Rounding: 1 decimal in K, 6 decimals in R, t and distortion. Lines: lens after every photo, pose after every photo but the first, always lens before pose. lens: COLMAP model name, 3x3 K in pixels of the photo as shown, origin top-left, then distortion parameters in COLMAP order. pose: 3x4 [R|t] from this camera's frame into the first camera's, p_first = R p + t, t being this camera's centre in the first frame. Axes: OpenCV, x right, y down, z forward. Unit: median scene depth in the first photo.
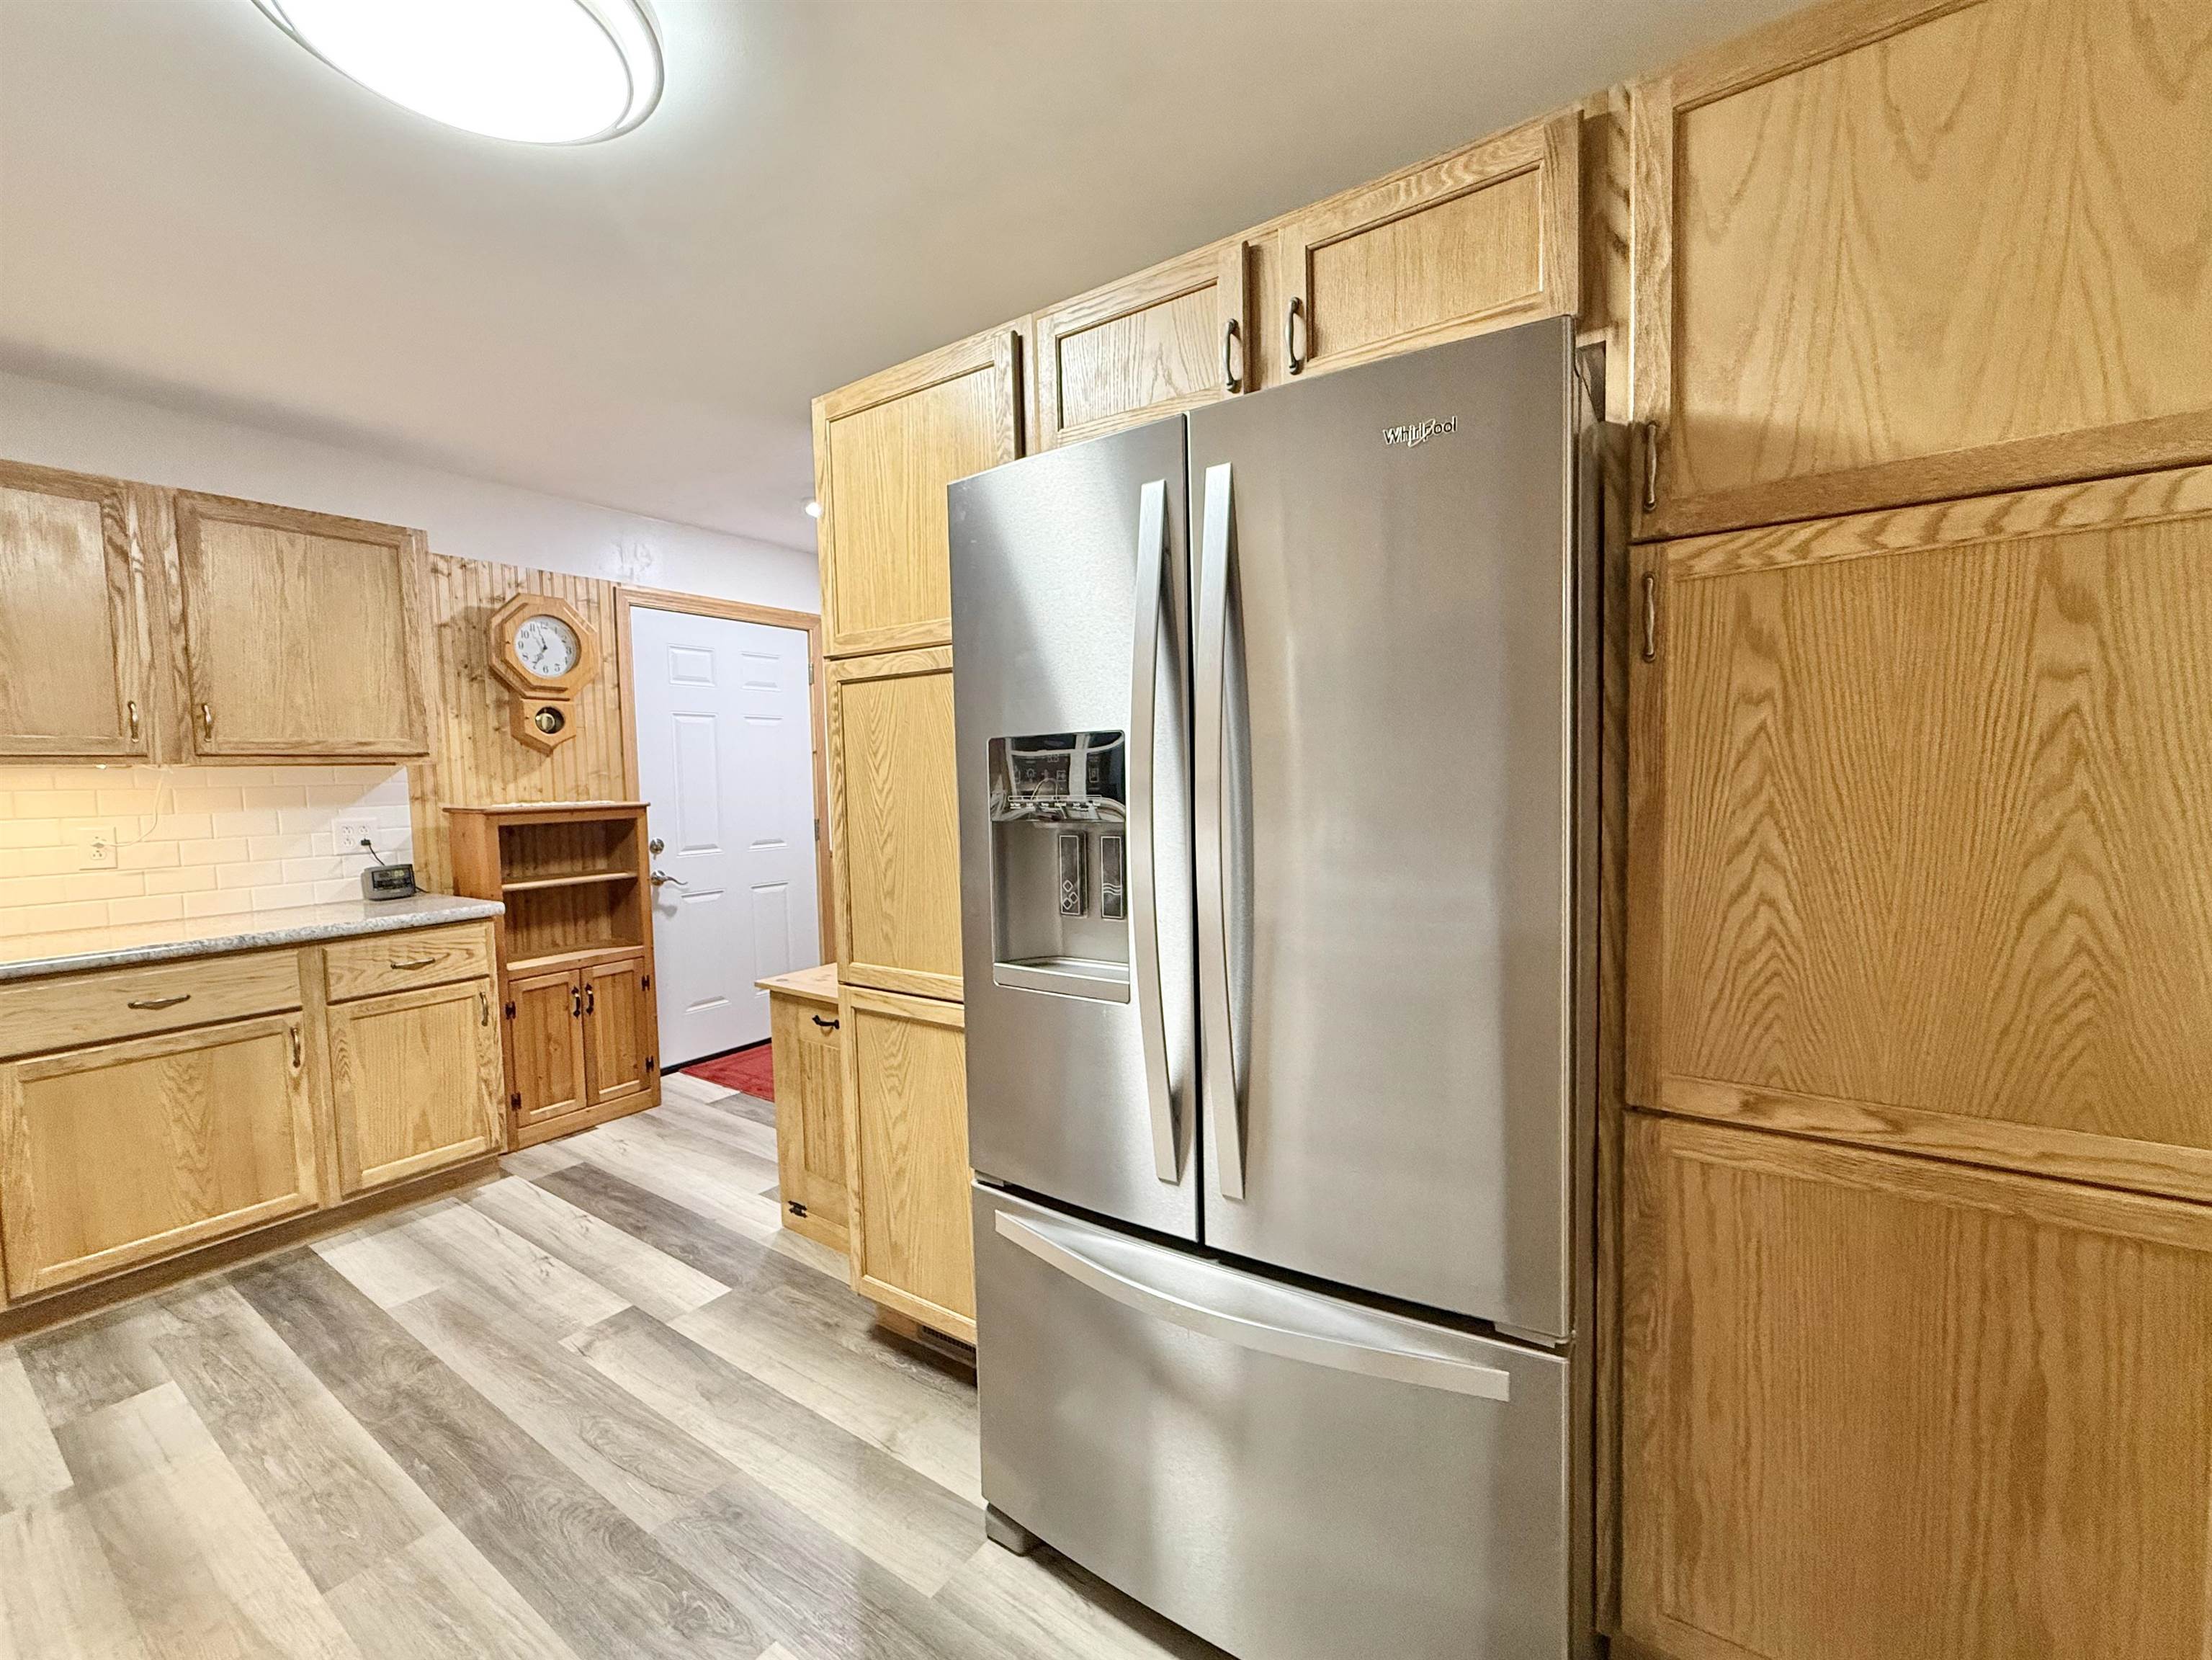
lens RADIAL K [[911.6, 0, 1106.0], [0, 911.6, 830.0], [0, 0, 1]] dist [-0.001902, -0.000228]
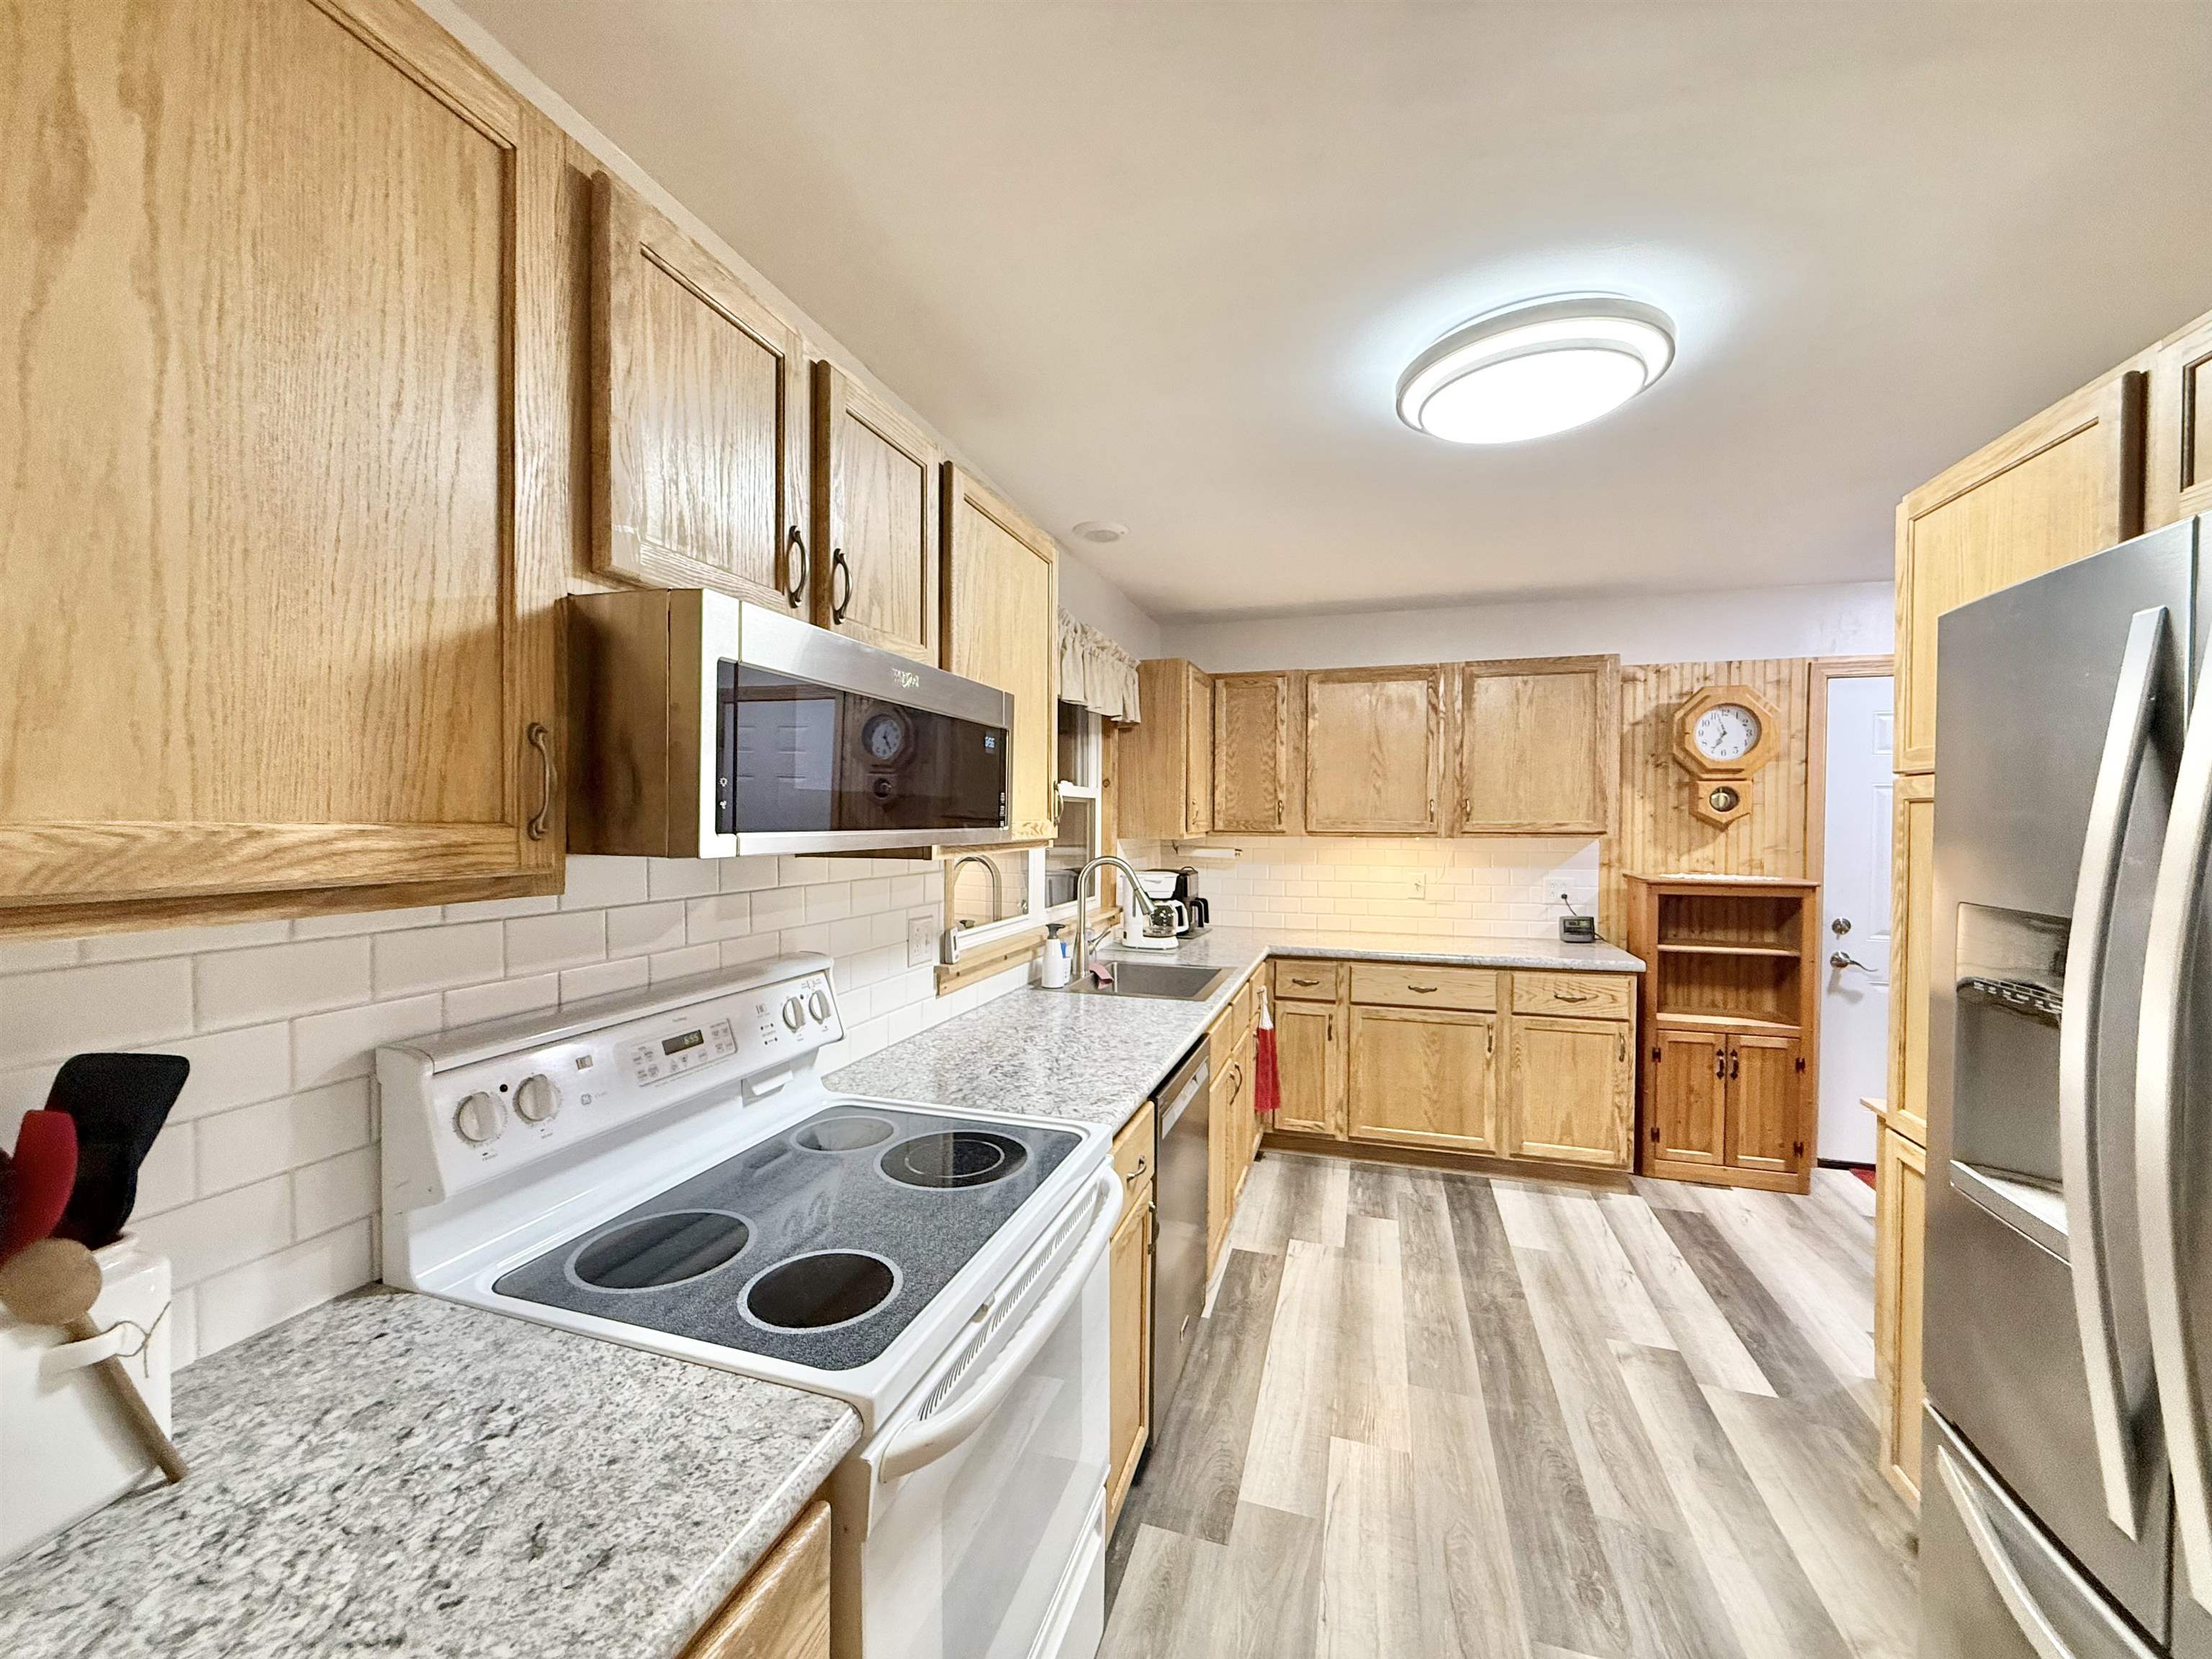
lens RADIAL K [[888.1, 0, 1106.0], [0, 888.1, 829.5], [0, 0, 1]] dist [-0.001387, -0.000109]
pose [[0.299382, 0.040180, -0.953287, 0.220092], [-0.071889, 0.997223, 0.019455, -0.064553], [0.951421, 0.062707, 0.301439, -0.020859]]
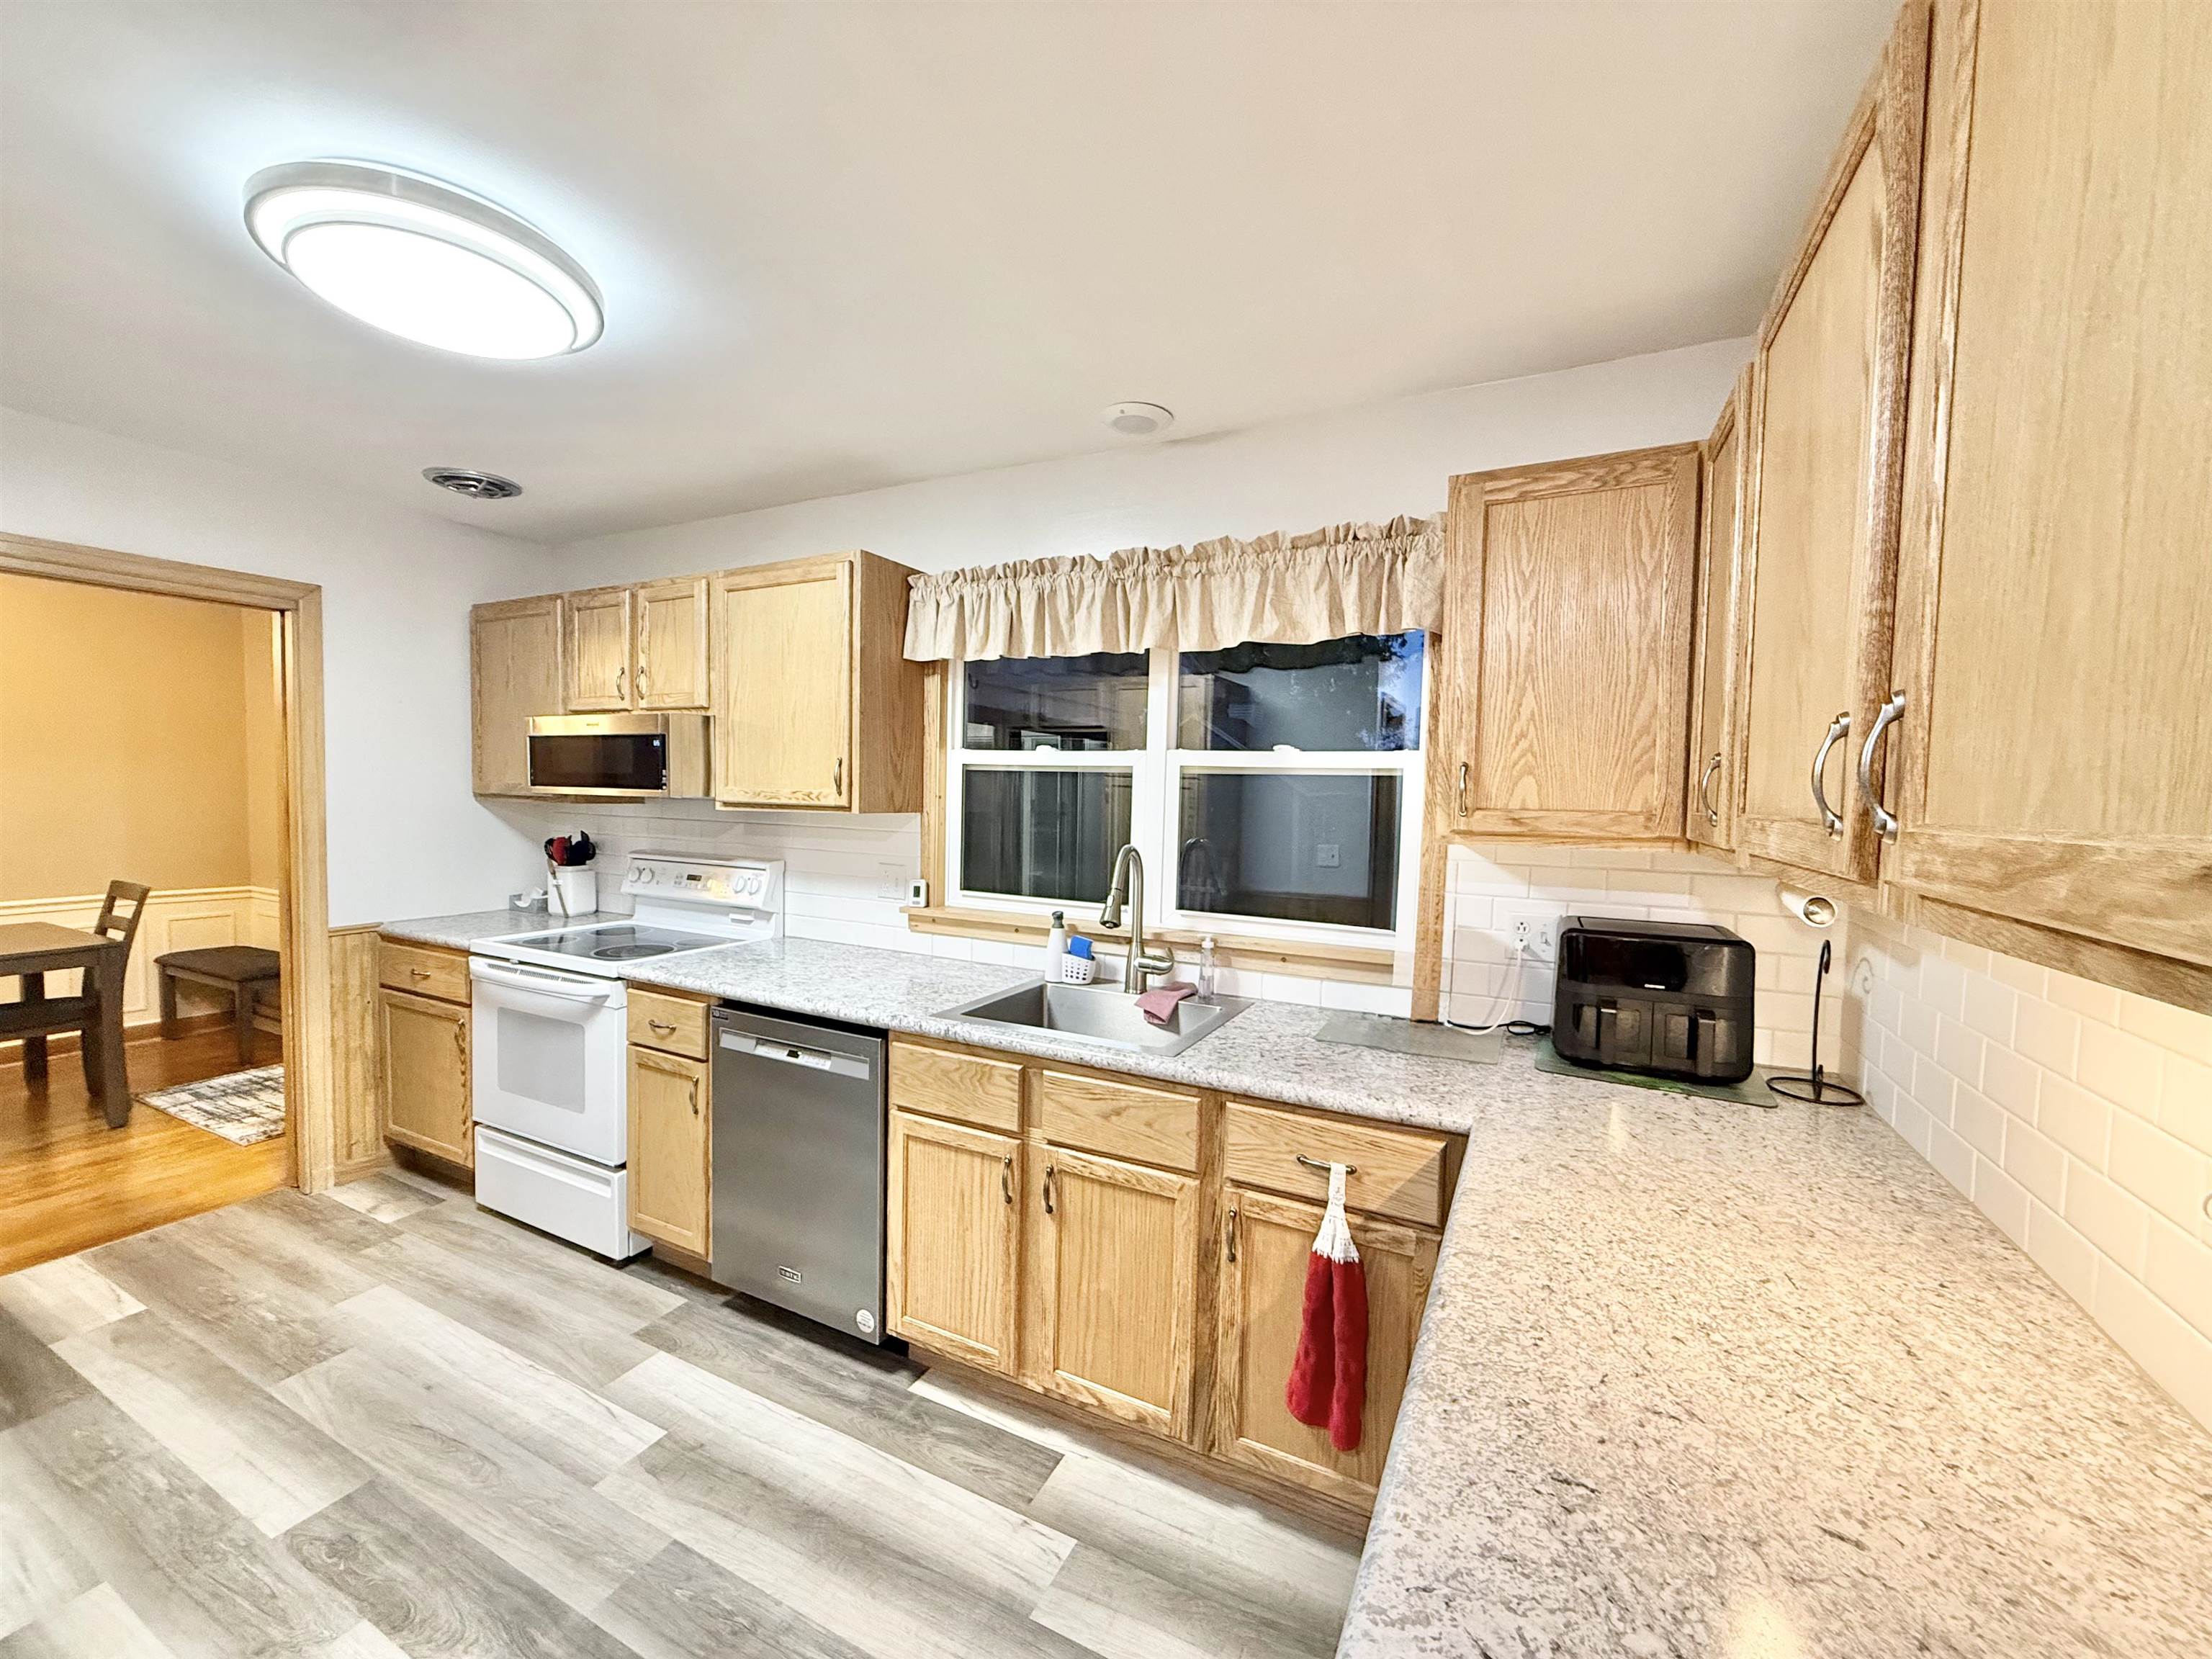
lens RADIAL K [[888.1, 0, 1106.0], [0, 888.1, 829.5], [0, 0, 1]] dist [-0.001387, -0.000109]
pose [[-0.991223, 0.006069, -0.132061, -0.657838], [-0.008513, 0.993942, 0.109575, -0.117575], [0.131926, 0.109738, -0.985167, 1.095411]]
